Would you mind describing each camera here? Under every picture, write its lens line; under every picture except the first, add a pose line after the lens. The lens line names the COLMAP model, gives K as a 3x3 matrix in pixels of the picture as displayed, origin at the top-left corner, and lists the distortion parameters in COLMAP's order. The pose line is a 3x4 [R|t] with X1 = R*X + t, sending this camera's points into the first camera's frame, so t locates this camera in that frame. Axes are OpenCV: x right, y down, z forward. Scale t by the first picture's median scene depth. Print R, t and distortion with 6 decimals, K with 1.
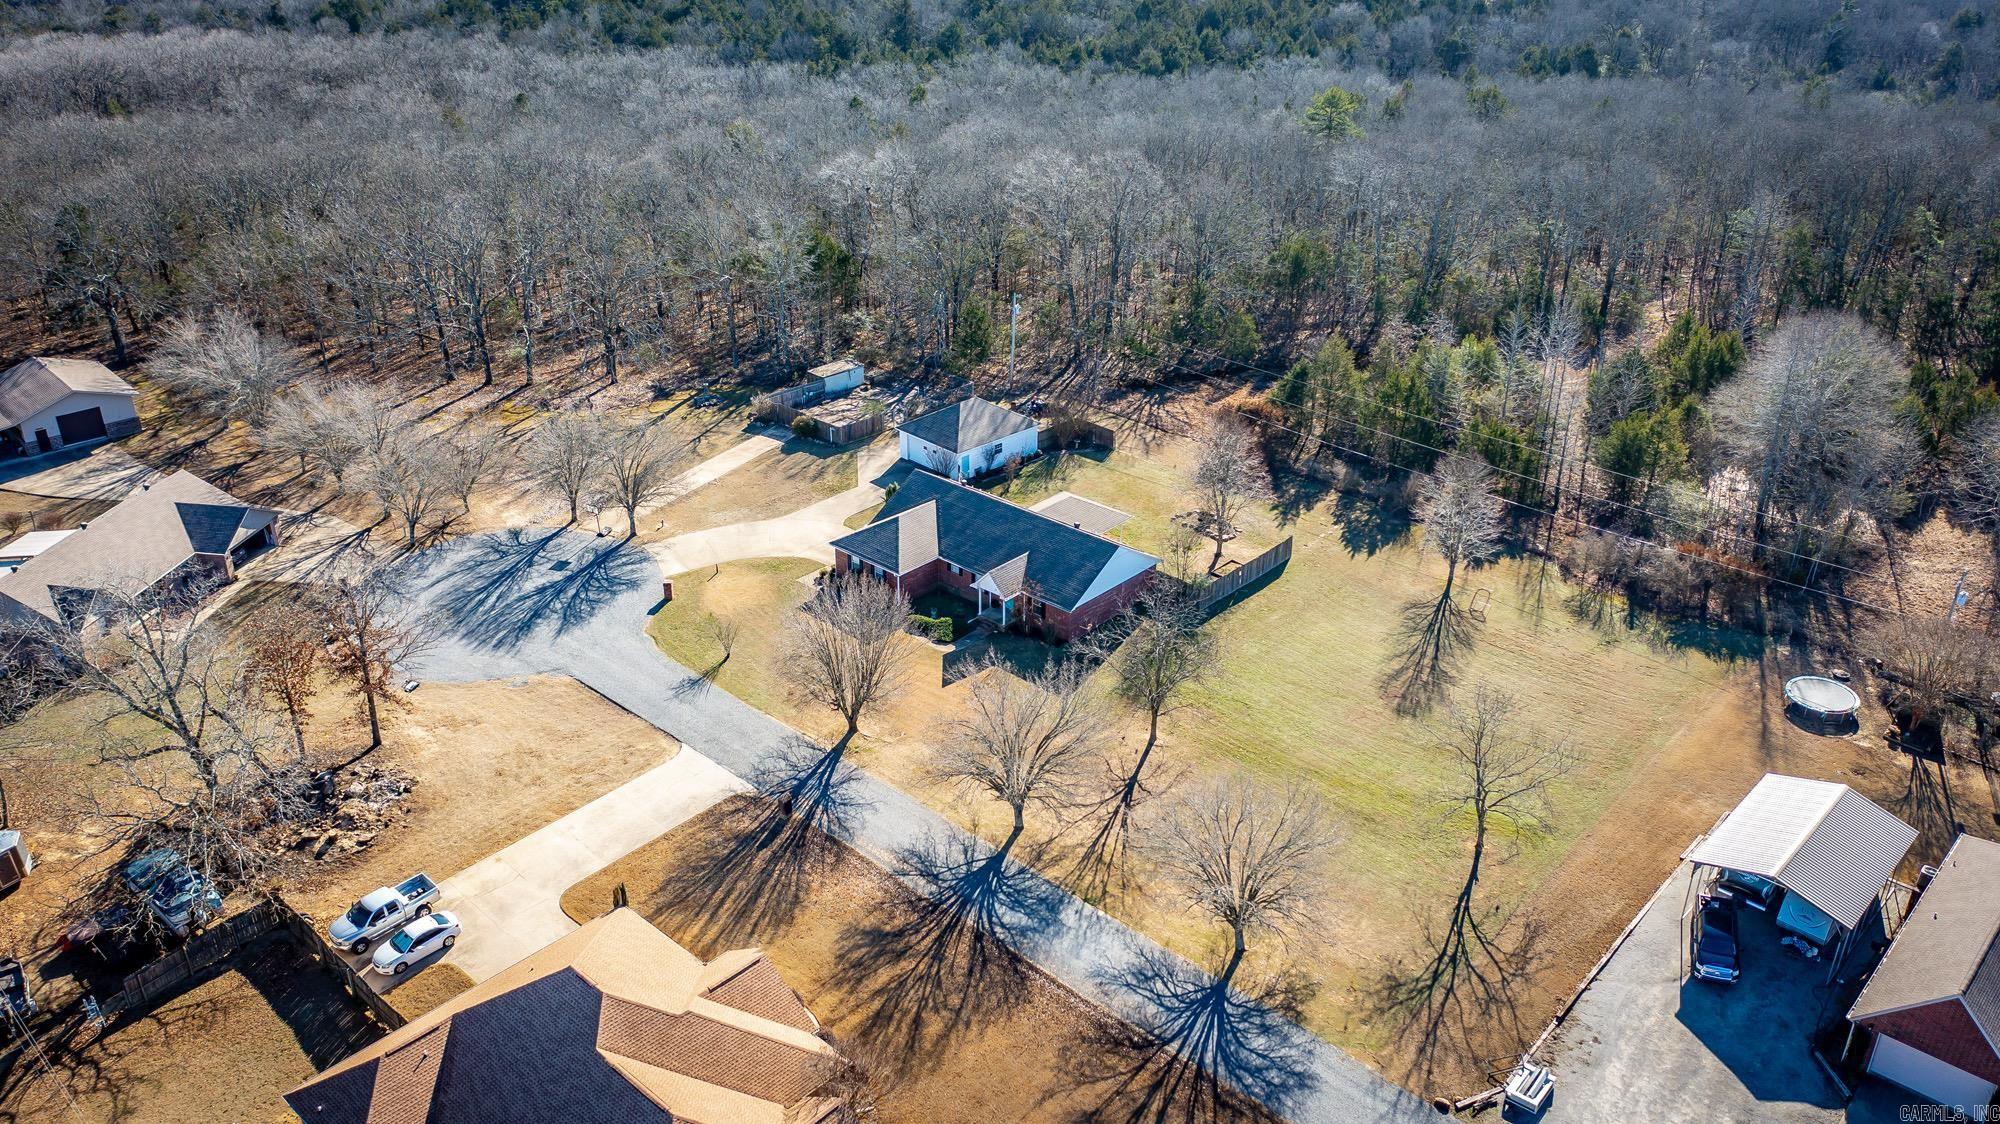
lens RADIAL K [[1572.7, 0, 1000.0], [0, 1572.7, 562.0], [0, 0, 1]] dist [-0.009292, 0.000344]
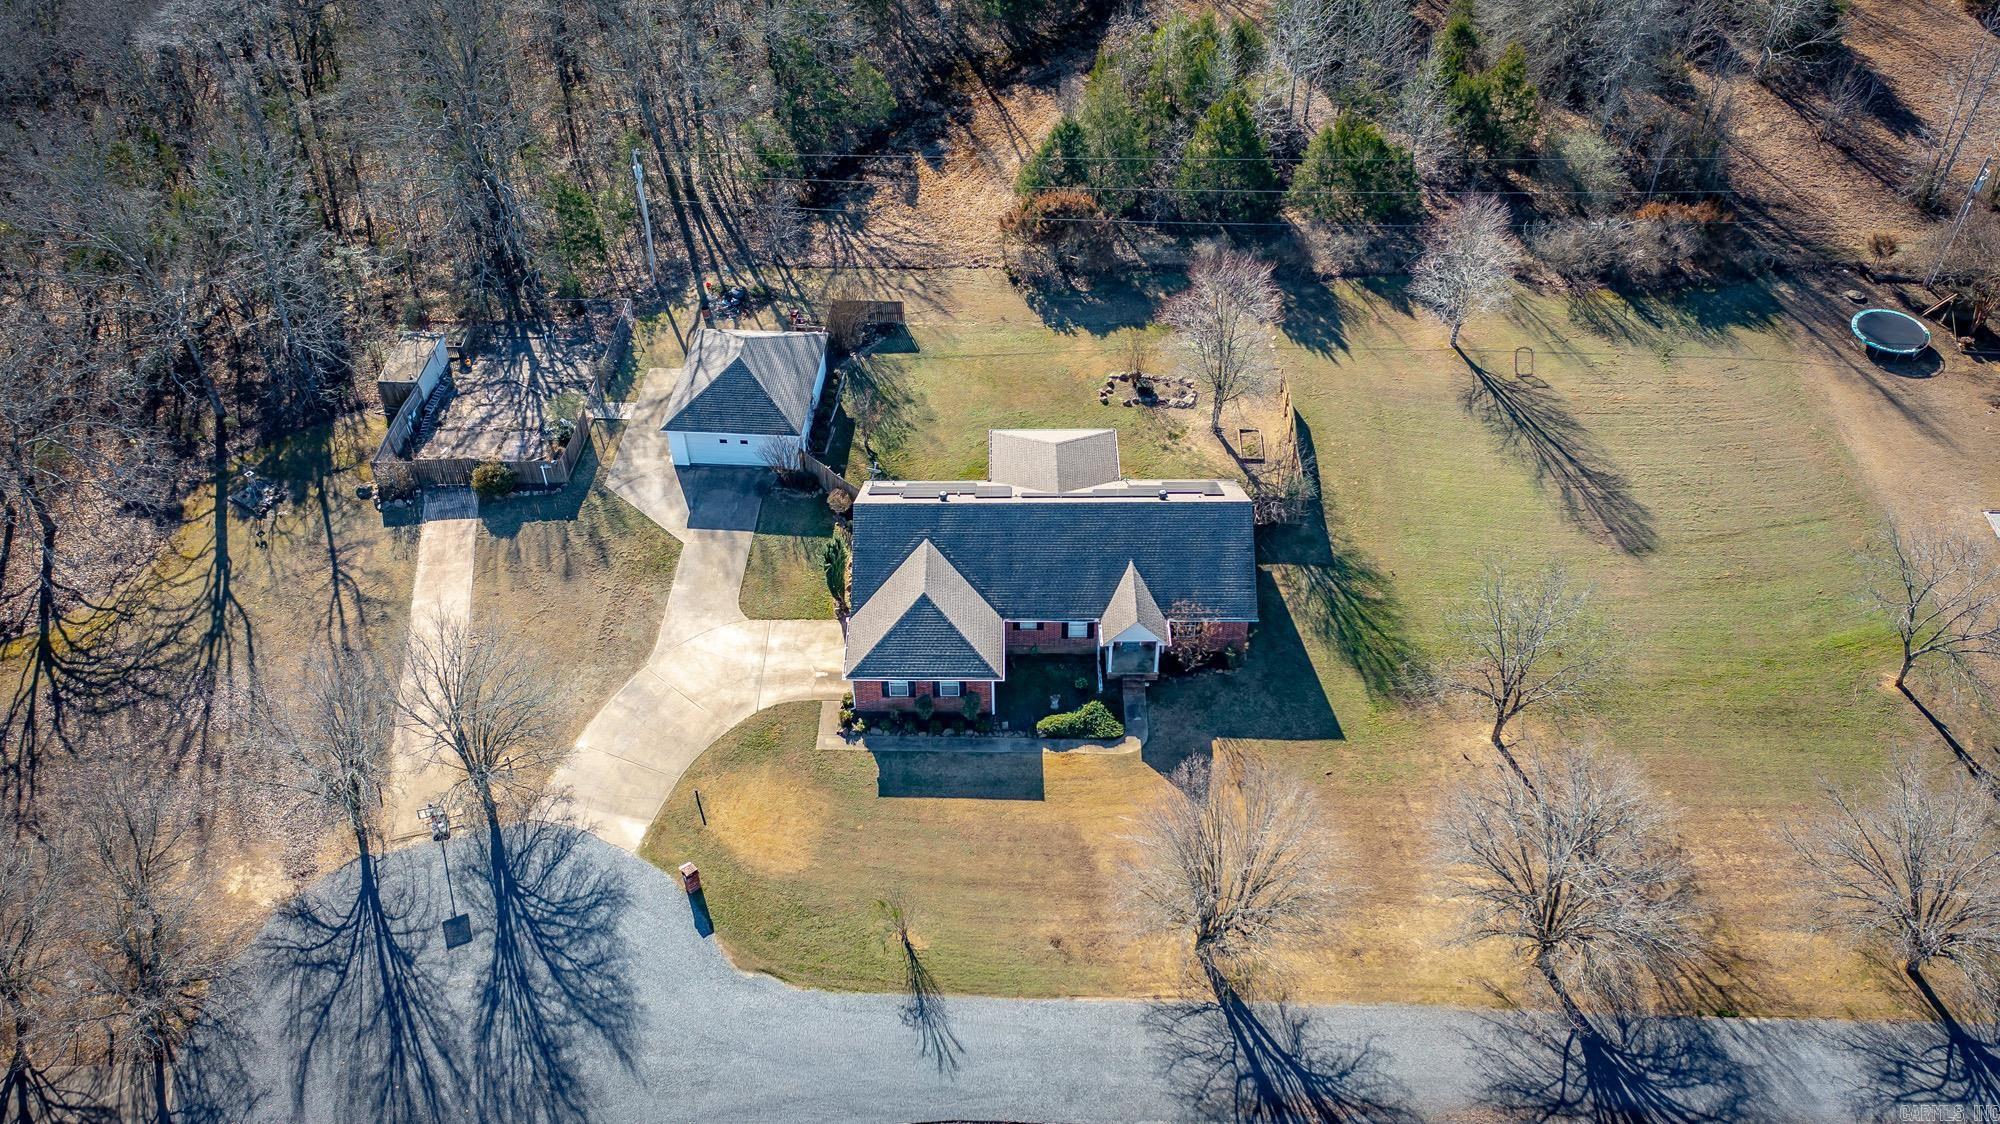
lens RADIAL K [[1603.5, 0, 930.6], [0, 1603.5, 561.5], [0, 0, 1]] dist [-0.008416, 0.001334]
pose [[0.765529, -0.462254, 0.447534, -0.348555], [0.324752, 0.878076, 0.351452, -0.269515], [-0.555429, -0.123709, 0.822311, 0.434196]]
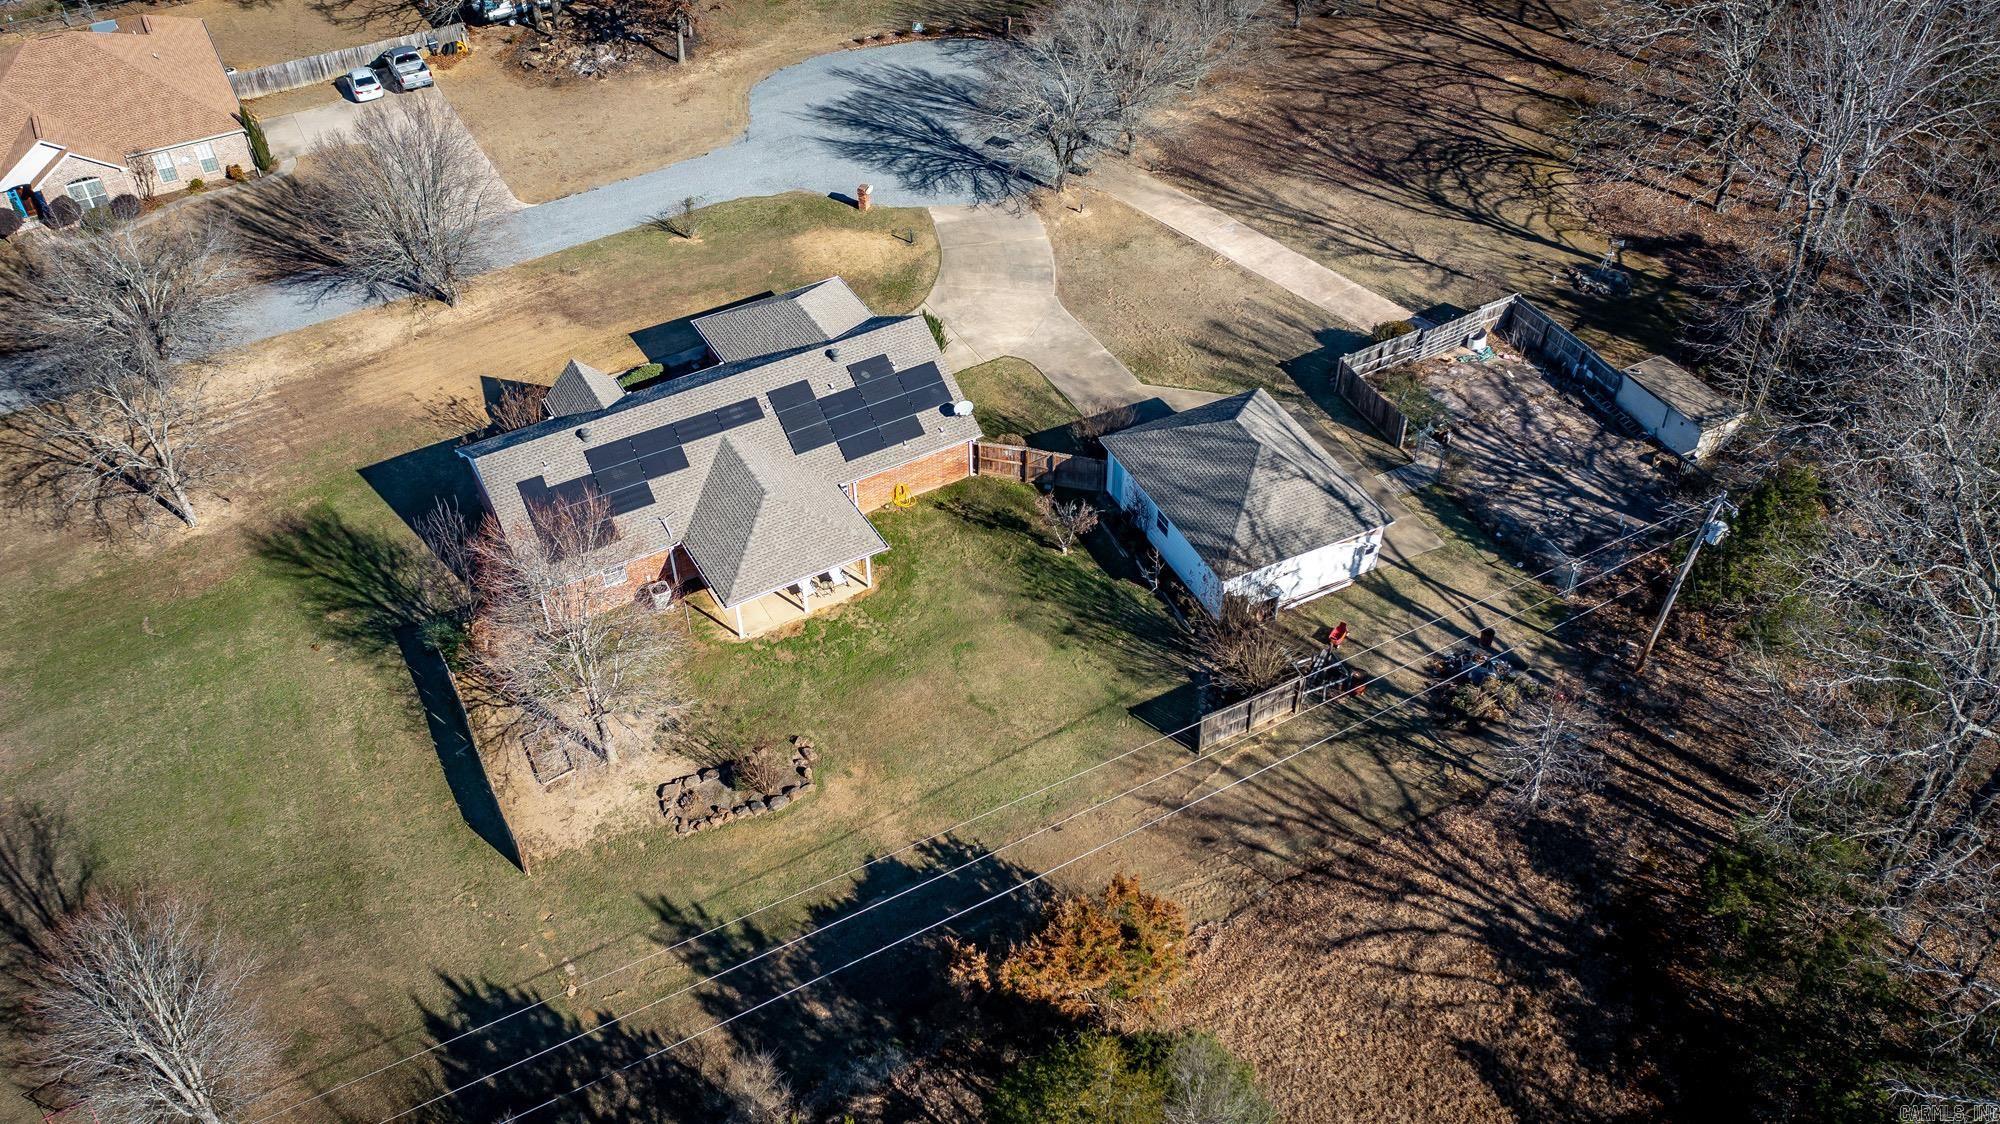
lens RADIAL K [[1572.7, 0, 1000.0], [0, 1572.7, 562.0], [0, 0, 1]] dist [-0.009292, 0.000344]
pose [[-0.311104, 0.640460, -0.702158, 0.406717], [-0.418221, 0.571179, 0.706290, -0.433867], [0.853408, 0.513387, 0.090158, 1.039925]]
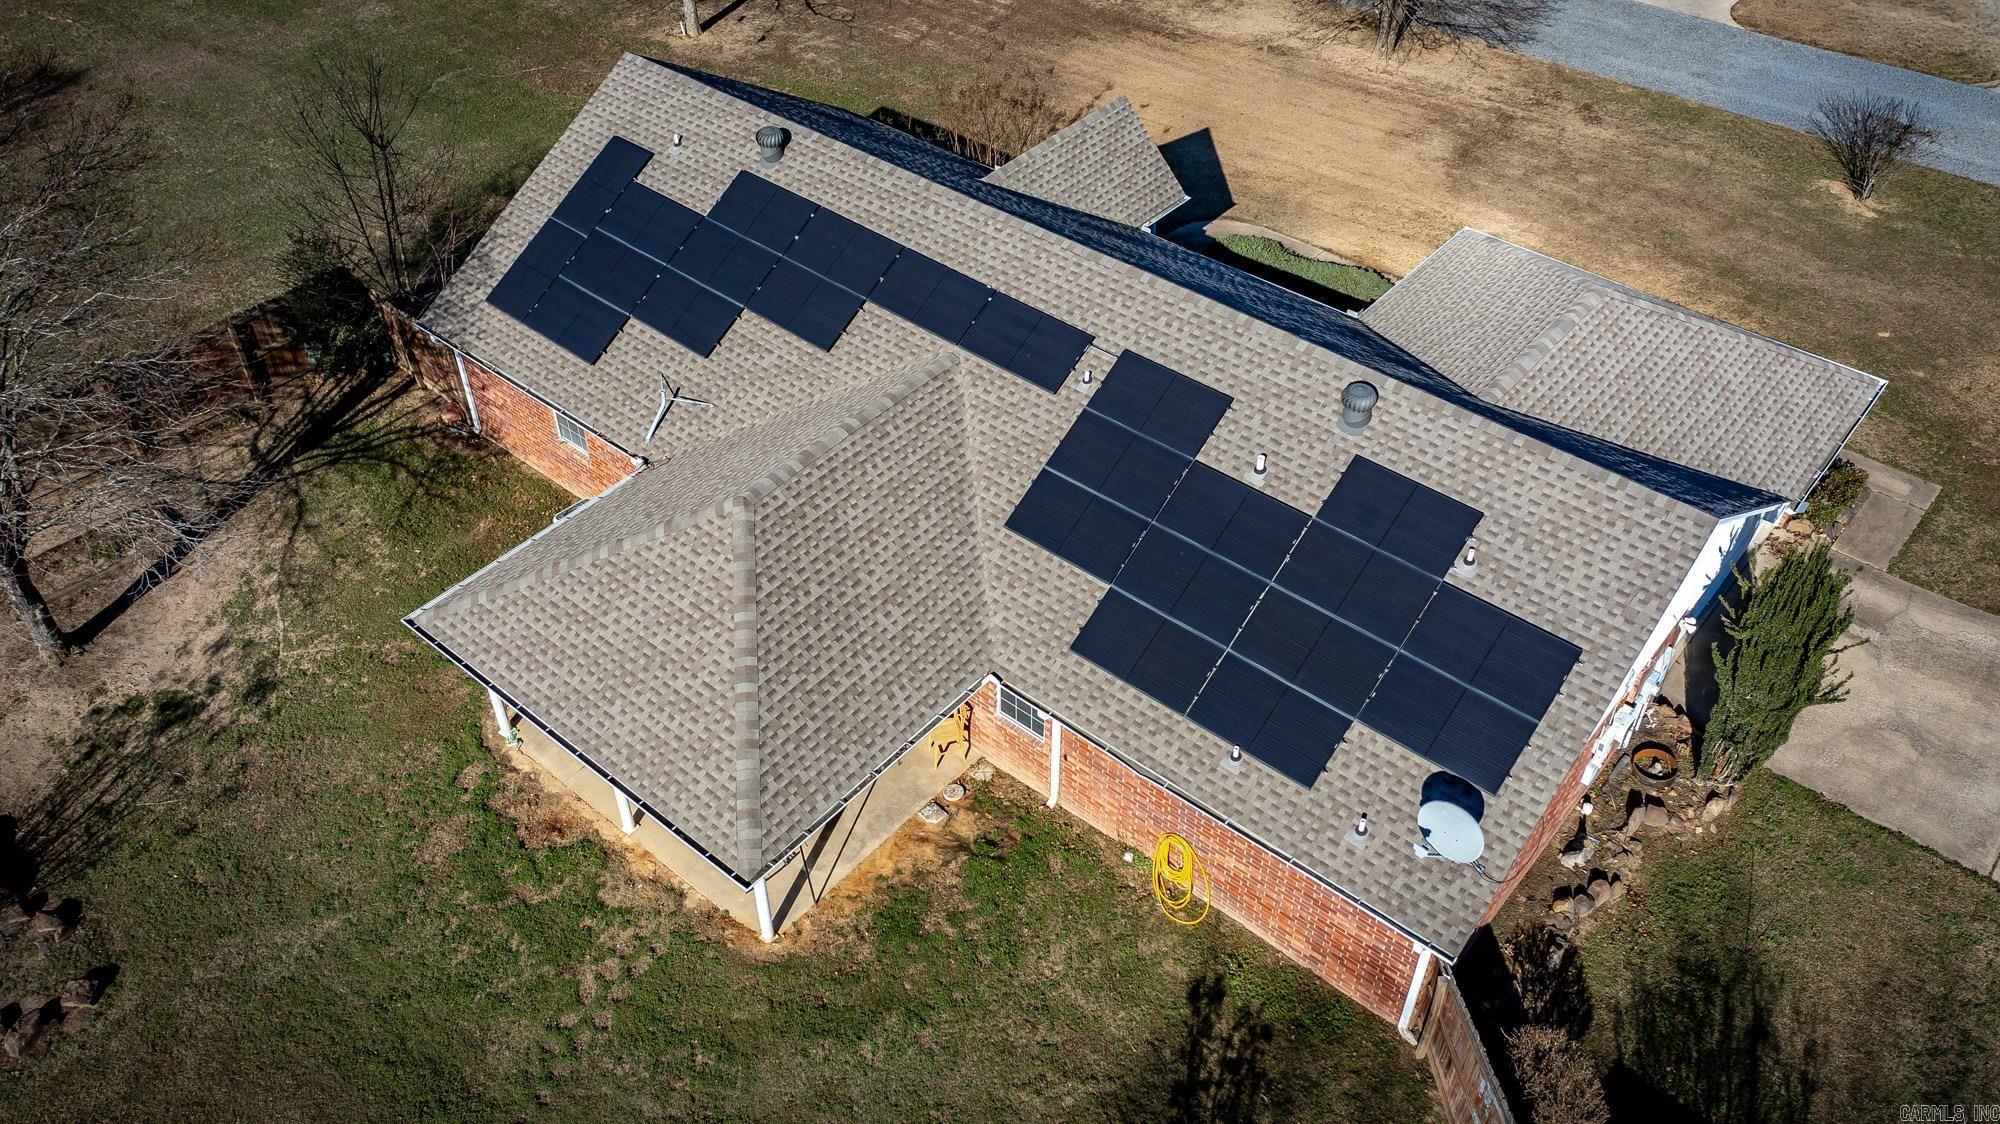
lens RADIAL K [[1572.7, 0, 1000.0], [0, 1572.7, 562.0], [0, 0, 1]] dist [-0.009292, 0.000344]
pose [[-0.999069, 0.025402, -0.034882, -0.010322], [-0.023594, 0.355265, 0.934468, -0.184303], [0.036130, 0.934421, -0.354334, 1.081624]]
